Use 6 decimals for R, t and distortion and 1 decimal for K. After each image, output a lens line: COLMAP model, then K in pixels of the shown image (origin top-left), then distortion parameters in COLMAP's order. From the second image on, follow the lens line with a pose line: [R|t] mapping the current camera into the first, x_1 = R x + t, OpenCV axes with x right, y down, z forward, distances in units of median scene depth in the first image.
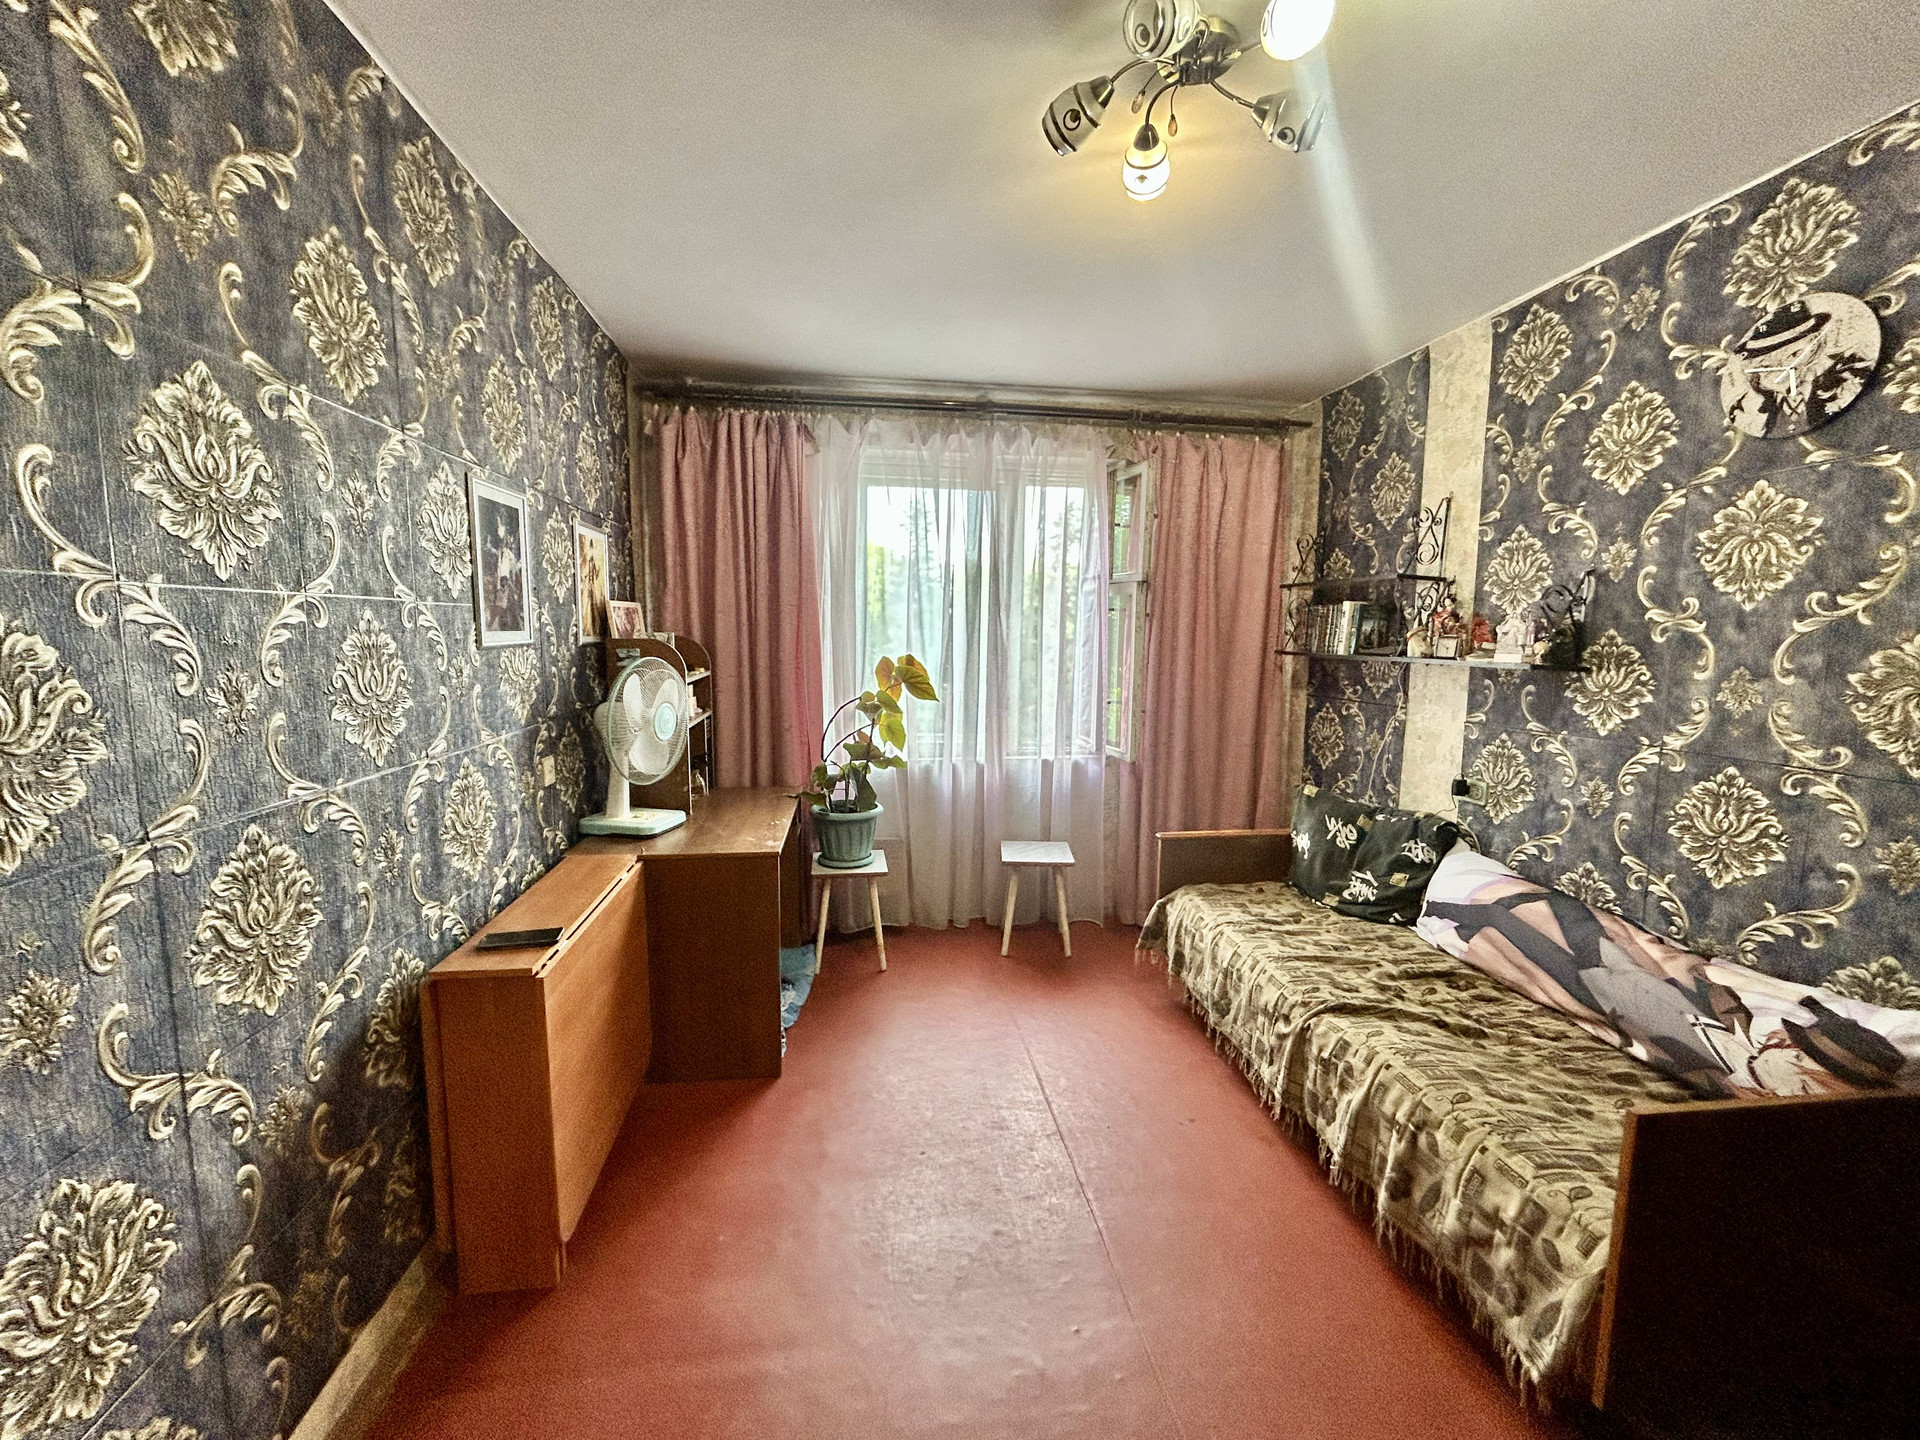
lens RADIAL K [[775.4, 0, 961.2], [0, 775.4, 718.8], [0, 0, 1]] dist [0.000269, -0.001692]
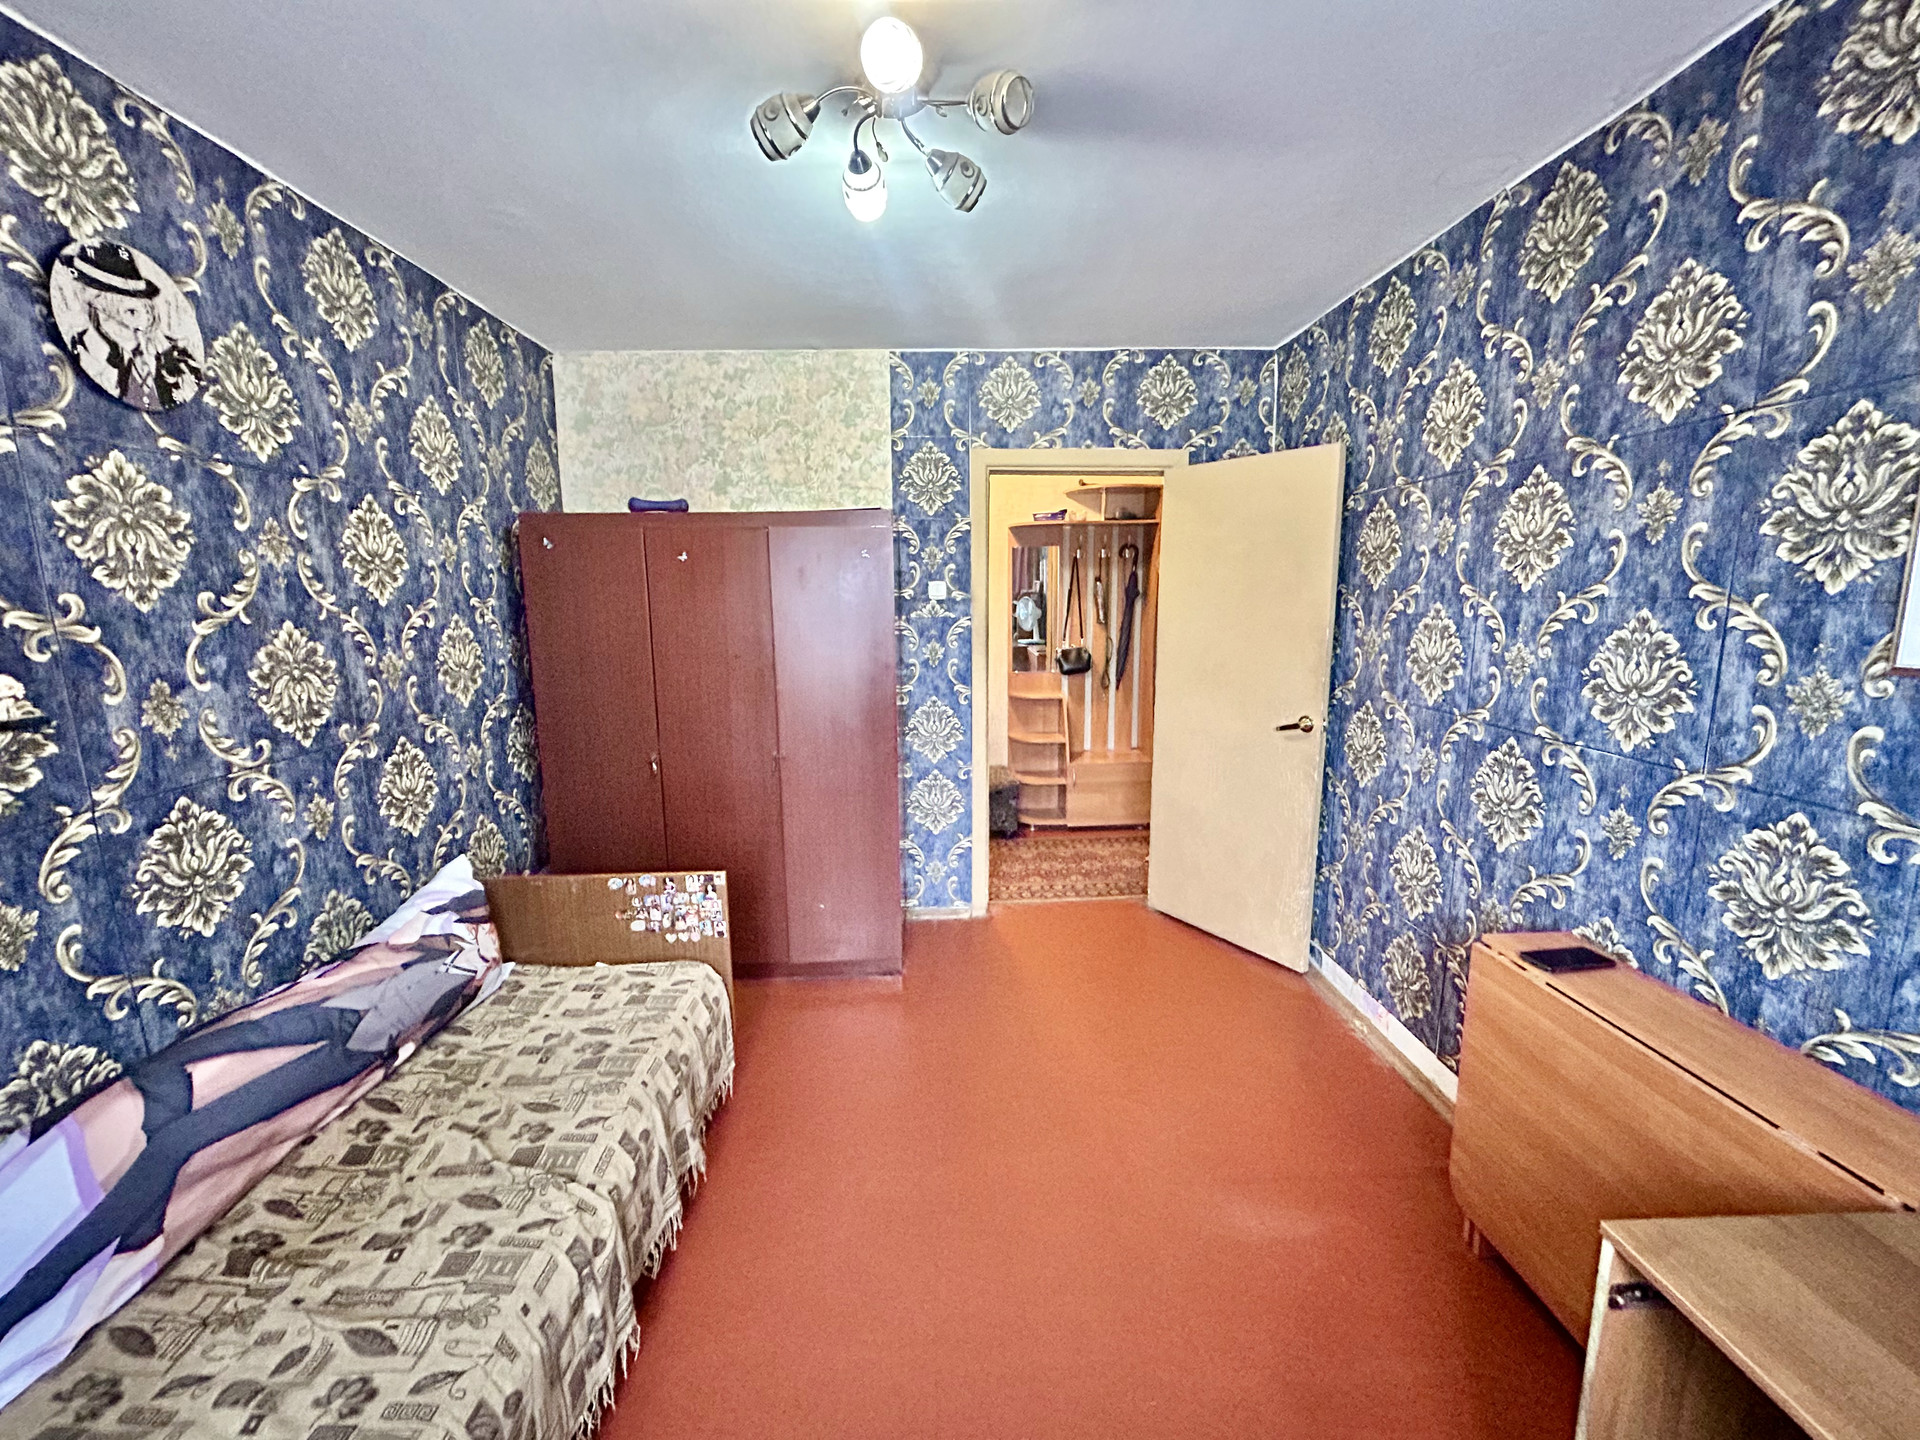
lens RADIAL K [[775.4, 0, 951.0], [0, 775.4, 721.4], [0, 0, 1]] dist [0.000269, -0.001692]
pose [[-0.994644, -0.014584, 0.102330, 0.081598], [0.014761, 0.959808, 0.280269, -0.256104], [-0.102305, 0.280278, -0.954452, 1.800695]]
